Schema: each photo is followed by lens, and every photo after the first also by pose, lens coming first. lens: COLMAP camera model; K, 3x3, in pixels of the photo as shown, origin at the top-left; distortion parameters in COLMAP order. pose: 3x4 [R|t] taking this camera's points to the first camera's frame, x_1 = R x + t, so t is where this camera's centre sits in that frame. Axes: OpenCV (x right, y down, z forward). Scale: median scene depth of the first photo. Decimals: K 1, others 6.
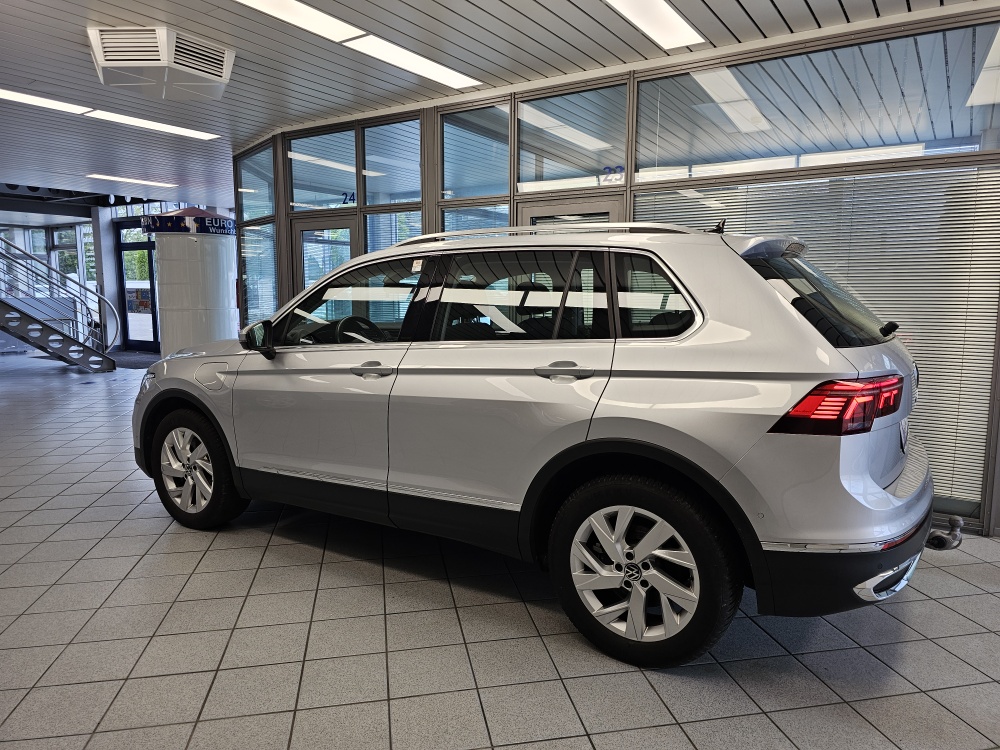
lens RADIAL K [[693.7, 0, 509.0], [0, 693.7, 376.0], [0, 0, 1]] dist [0.053463, -0.060114]
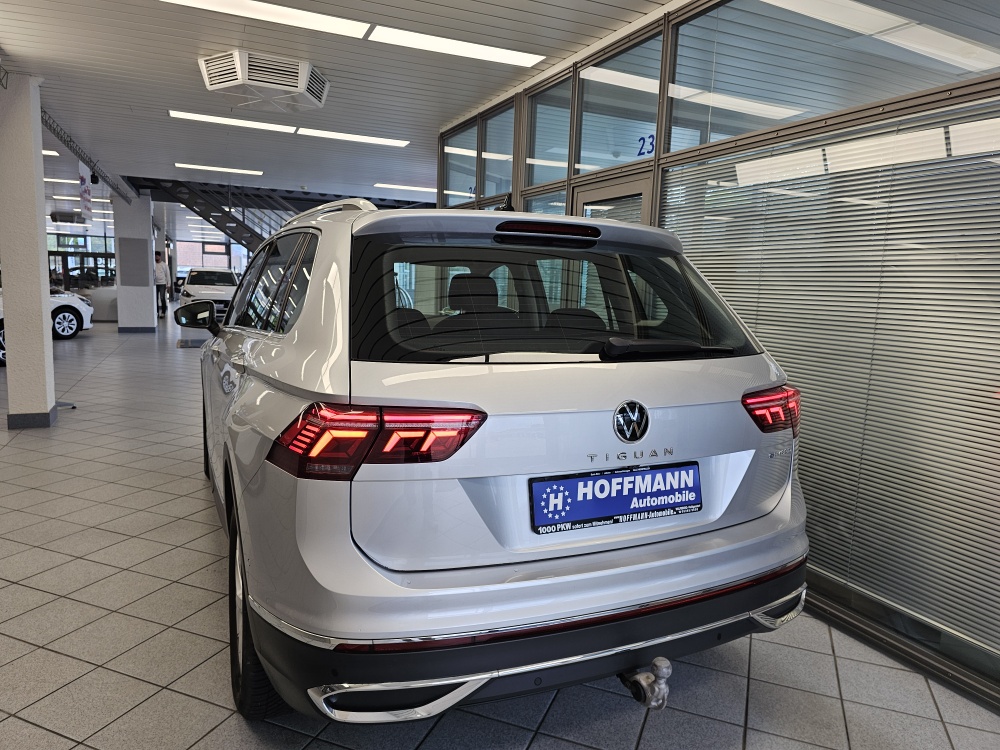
lens RADIAL K [[693.7, 0, 502.5], [0, 693.7, 373.5], [0, 0, 1]] dist [0.053463, -0.060114]
pose [[0.832678, 0.094833, -0.545577, 0.411524], [-0.099402, 0.994821, 0.021211, -0.020268], [0.544763, 0.036570, 0.837792, 0.201347]]
